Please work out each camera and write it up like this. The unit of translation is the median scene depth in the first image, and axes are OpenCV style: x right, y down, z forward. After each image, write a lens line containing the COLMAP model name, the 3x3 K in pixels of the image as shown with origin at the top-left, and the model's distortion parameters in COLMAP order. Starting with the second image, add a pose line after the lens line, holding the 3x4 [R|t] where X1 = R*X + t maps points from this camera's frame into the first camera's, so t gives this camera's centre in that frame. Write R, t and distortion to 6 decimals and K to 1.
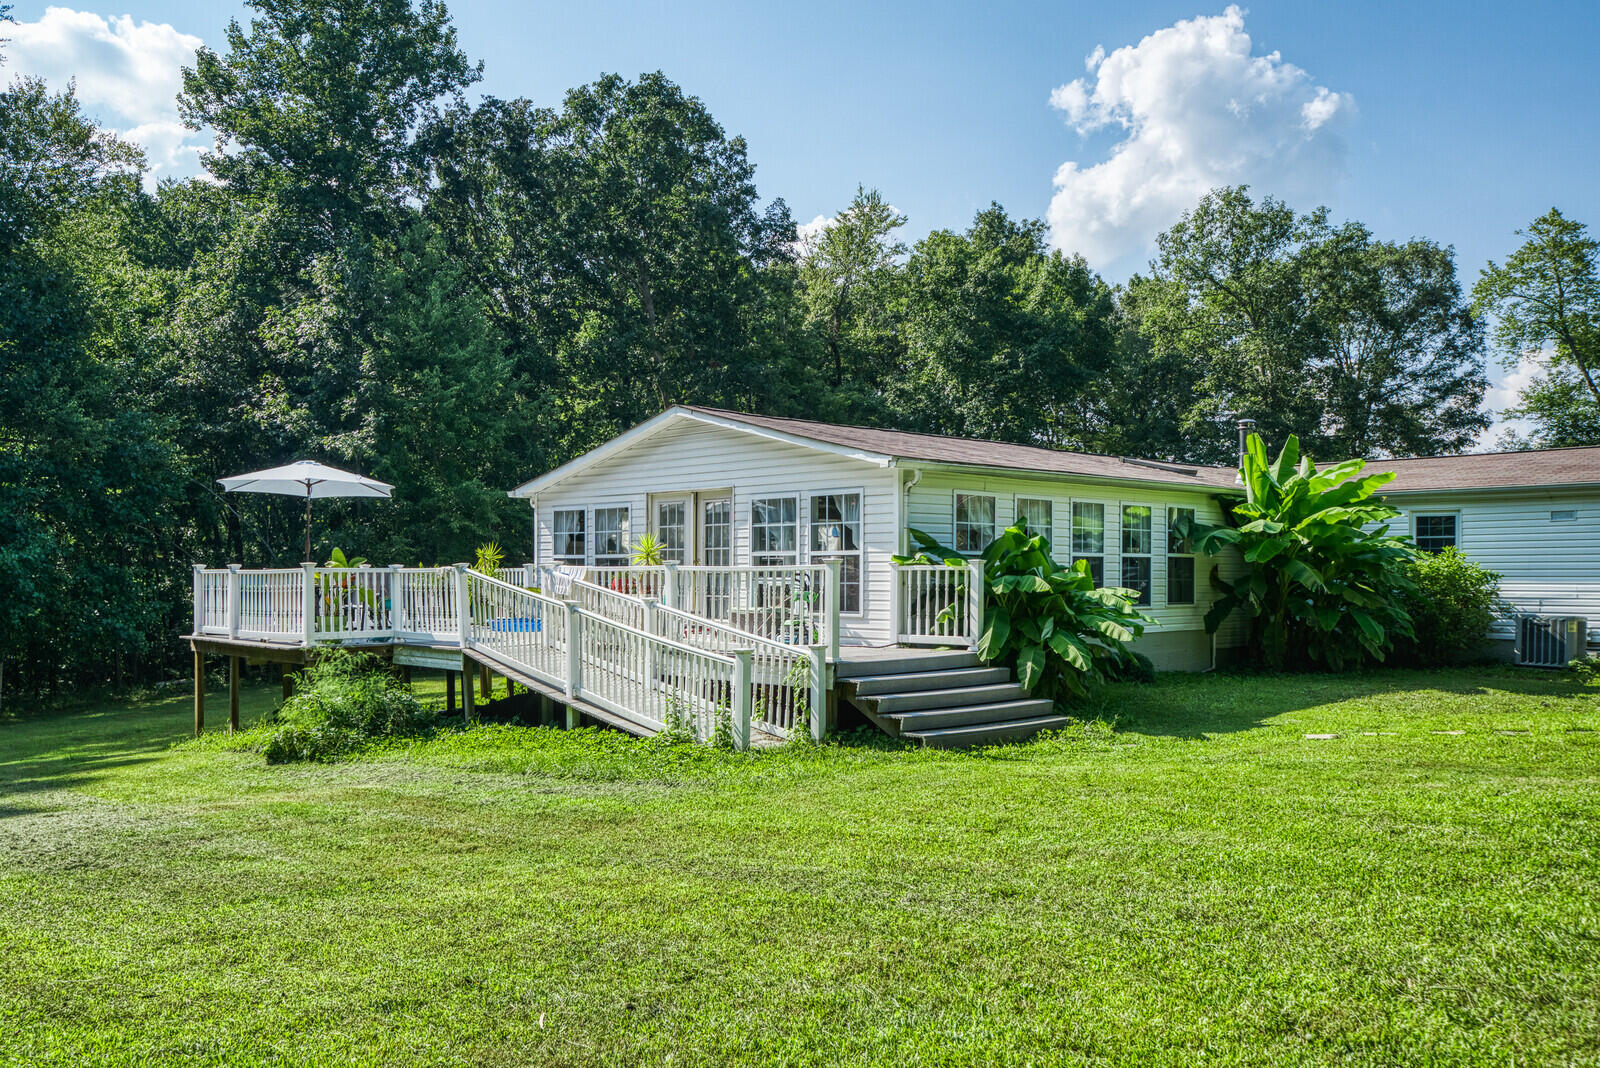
lens RADIAL K [[1078.7, 0, 797.9], [0, 1078.7, 549.6], [0, 0, 1]] dist [0.021922, -0.000818]
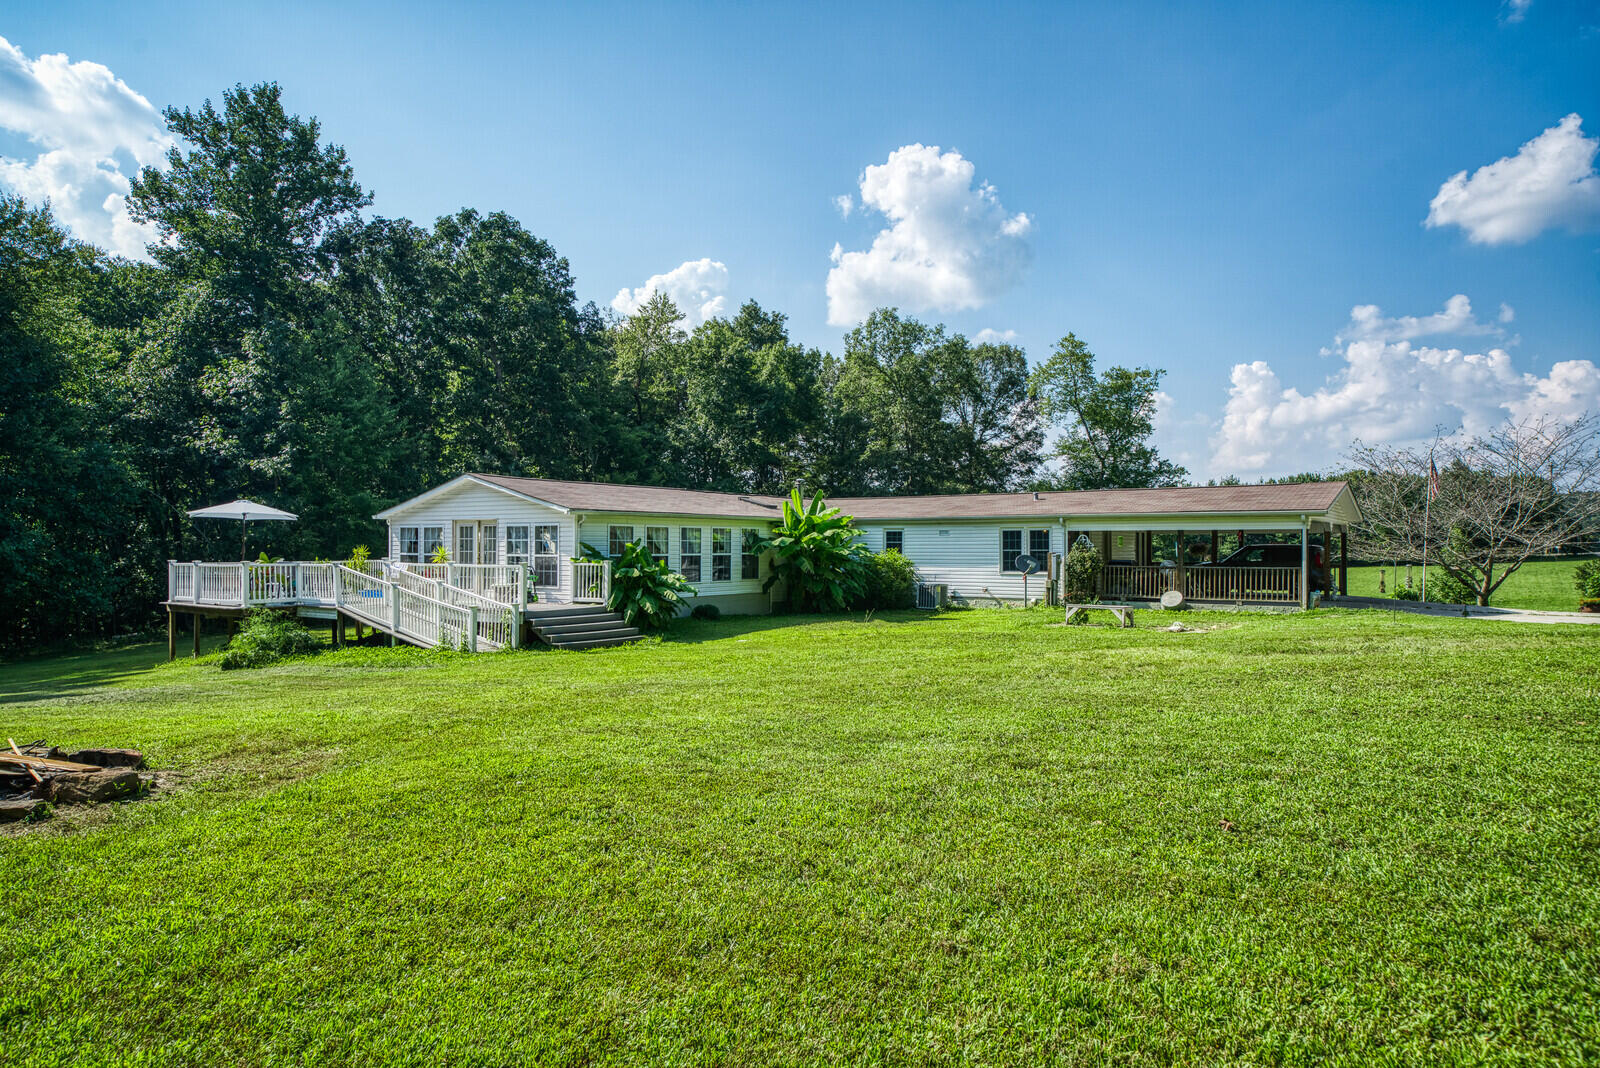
lens RADIAL K [[841.4, 0, 800.0], [0, 841.4, 534.0], [0, 0, 1]] dist [0.031506, 0.001347]
pose [[0.986610, 0.002574, 0.163076, 0.088908], [-0.004027, 0.999955, 0.008579, -0.019009], [-0.163047, -0.009120, 0.986576, -0.215272]]
